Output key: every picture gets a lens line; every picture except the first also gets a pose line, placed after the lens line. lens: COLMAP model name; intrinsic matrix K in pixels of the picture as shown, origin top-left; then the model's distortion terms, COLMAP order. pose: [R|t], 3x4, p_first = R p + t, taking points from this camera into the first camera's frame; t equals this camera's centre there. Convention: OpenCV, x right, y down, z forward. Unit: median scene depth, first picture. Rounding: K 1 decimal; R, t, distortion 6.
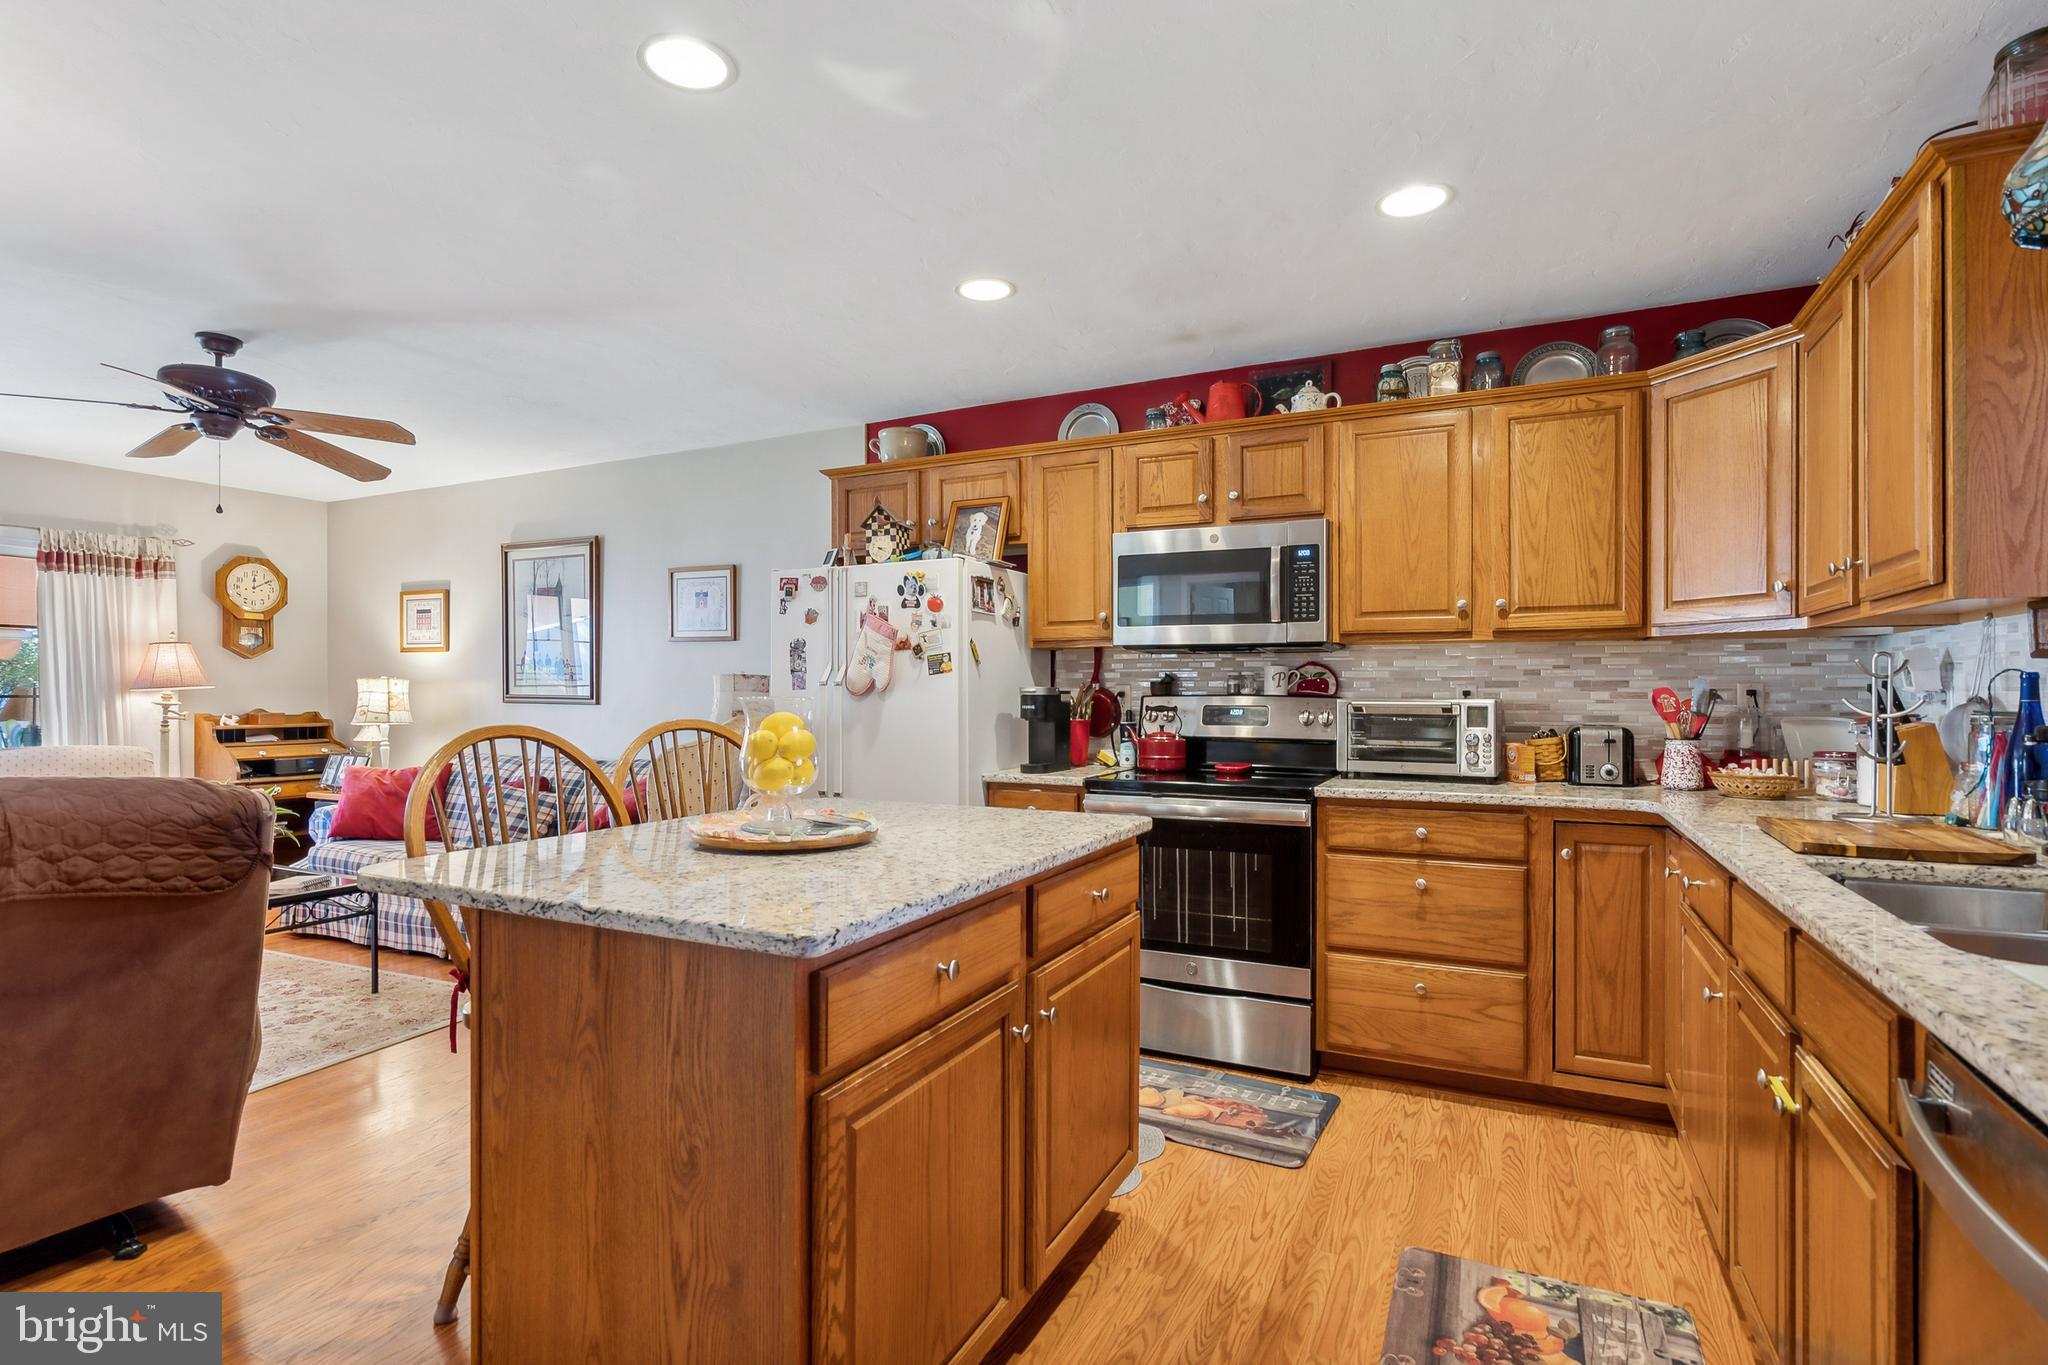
lens RADIAL K [[994.2, 0, 1014.1], [0, 994.2, 688.6], [0, 0, 1]] dist [-0.024073, 0.020090]
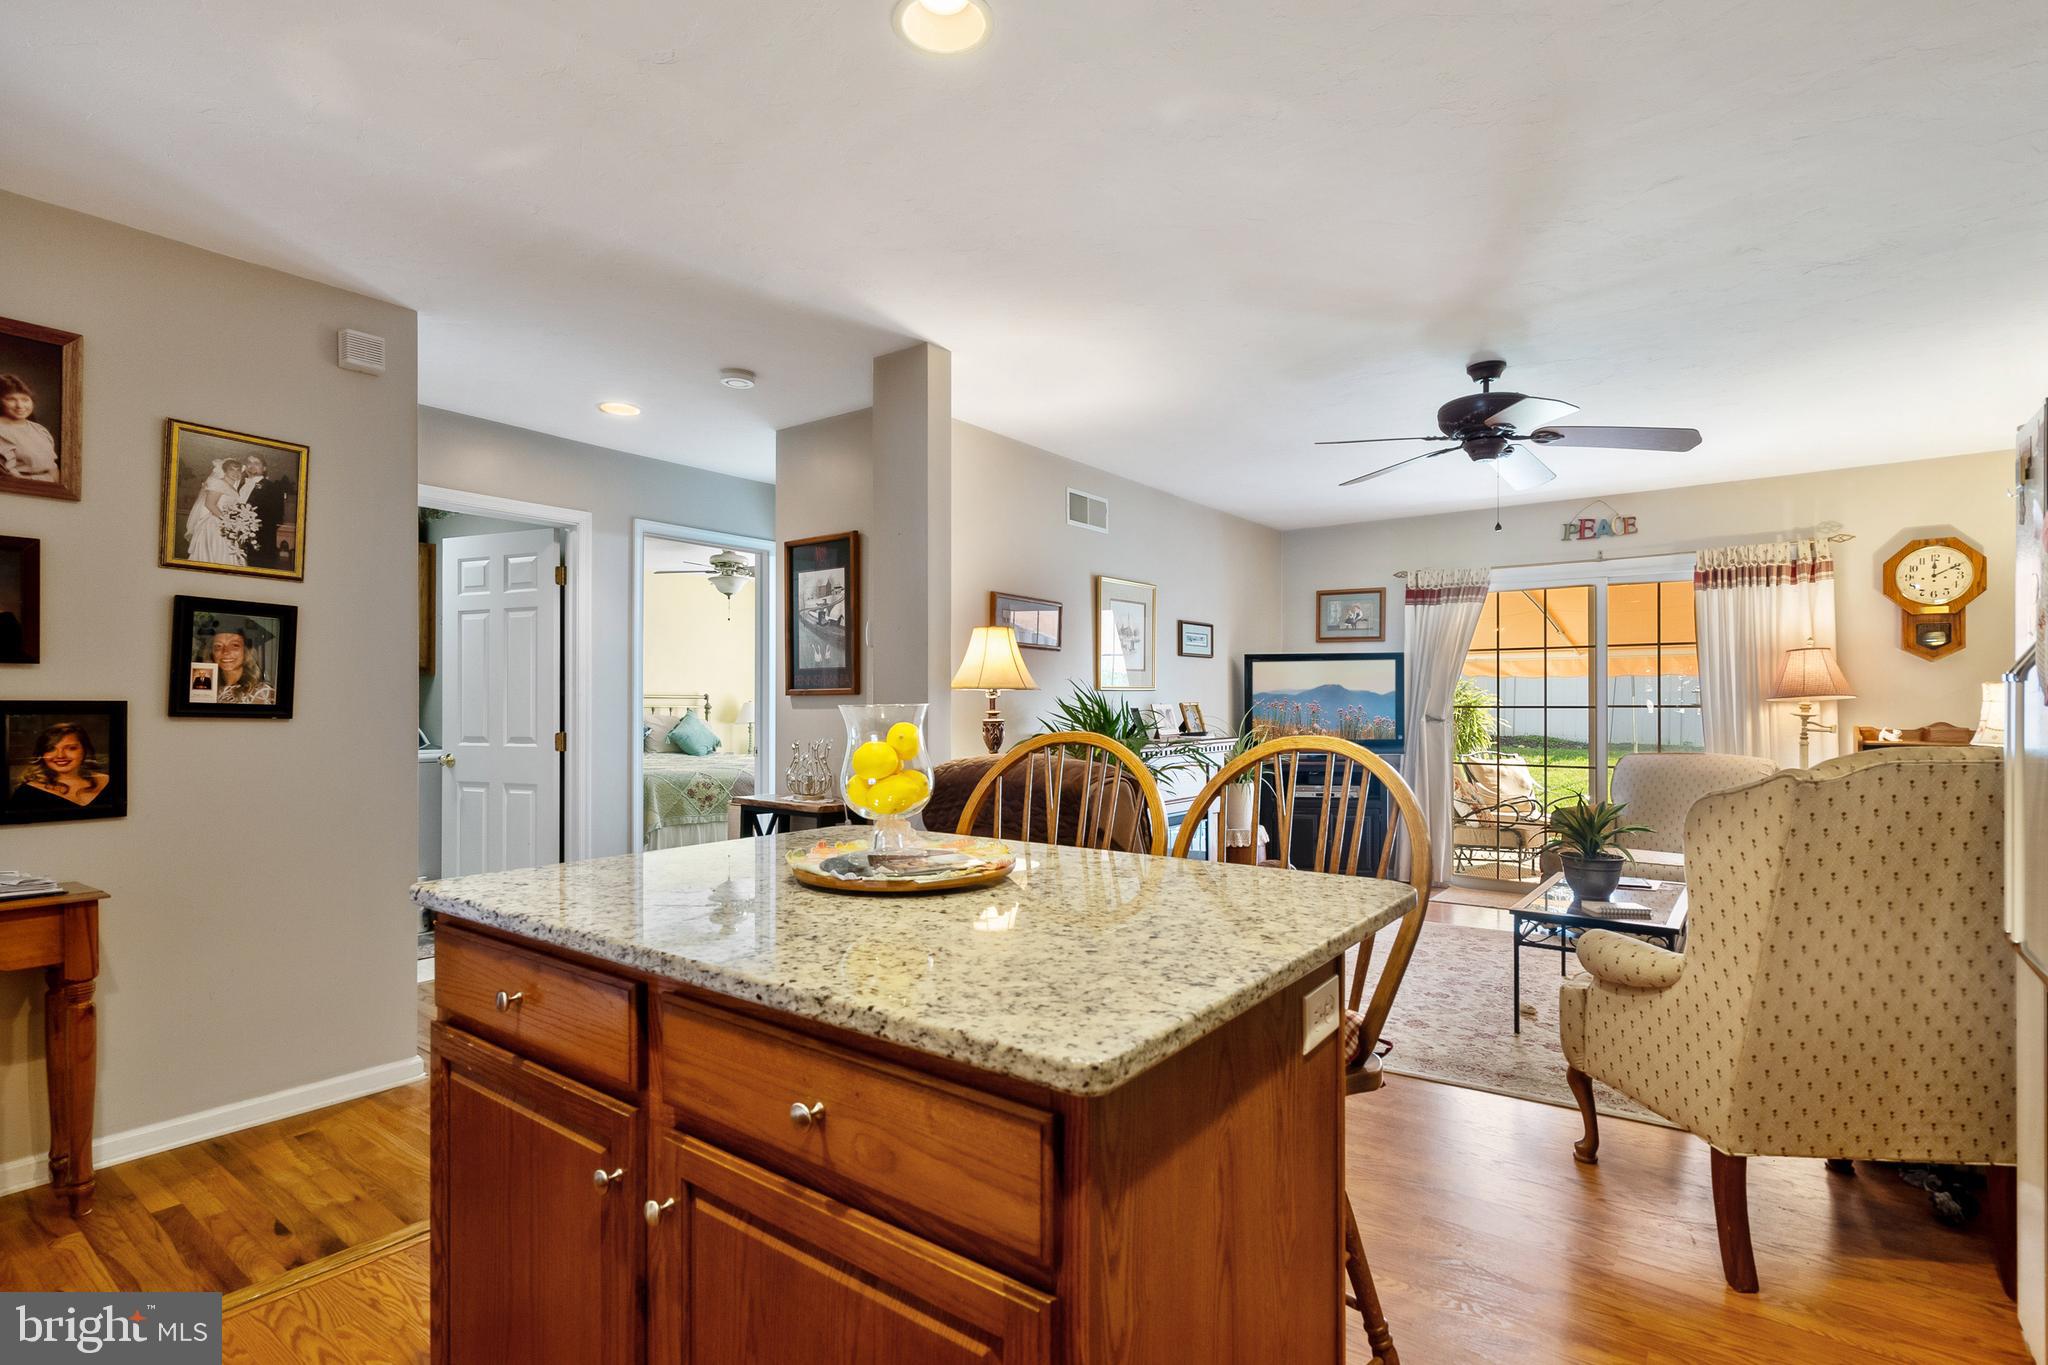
lens RADIAL K [[986.2, 0, 1020.6], [0, 986.2, 701.8], [0, 0, 1]] dist [0.000646, 0.000909]
pose [[-0.188047, -0.003592, -0.982153, 0.197816], [0.004052, 0.999982, -0.004433, 0.004117], [0.982152, -0.004813, -0.188030, 0.438336]]
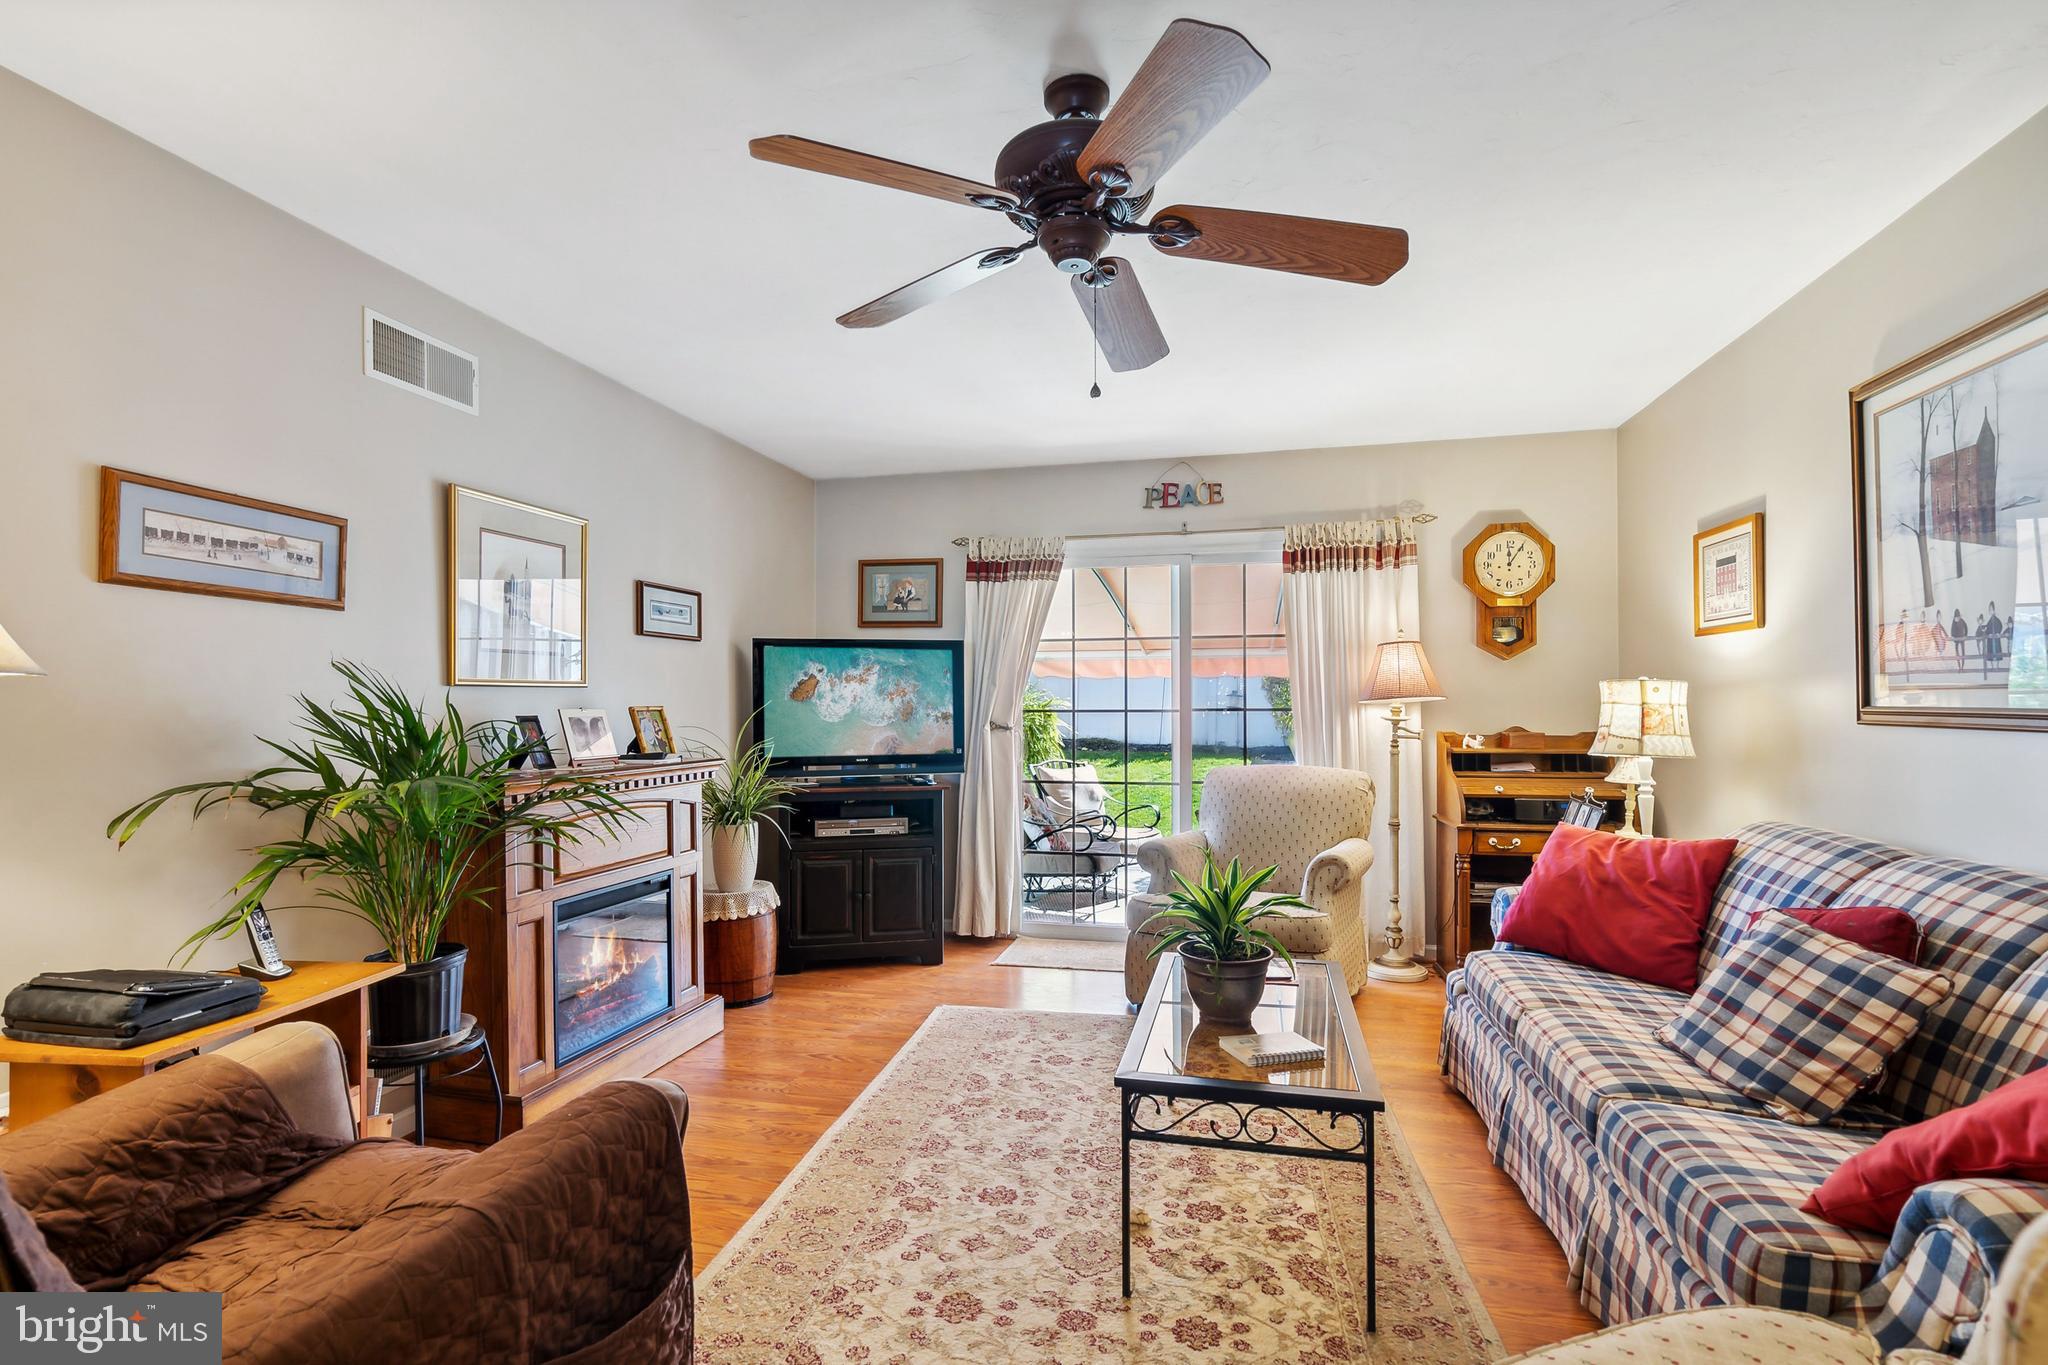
lens RADIAL K [[950.3, 0, 1022.8], [0, 950.3, 703.7], [0, 0, 1]] dist [0.001285, 0.000144]
pose [[0.222060, -0.005139, -0.975020, -0.165804], [0.007132, 0.999968, -0.003647, 0.003377], [0.975007, -0.006144, 0.222089, 0.521779]]
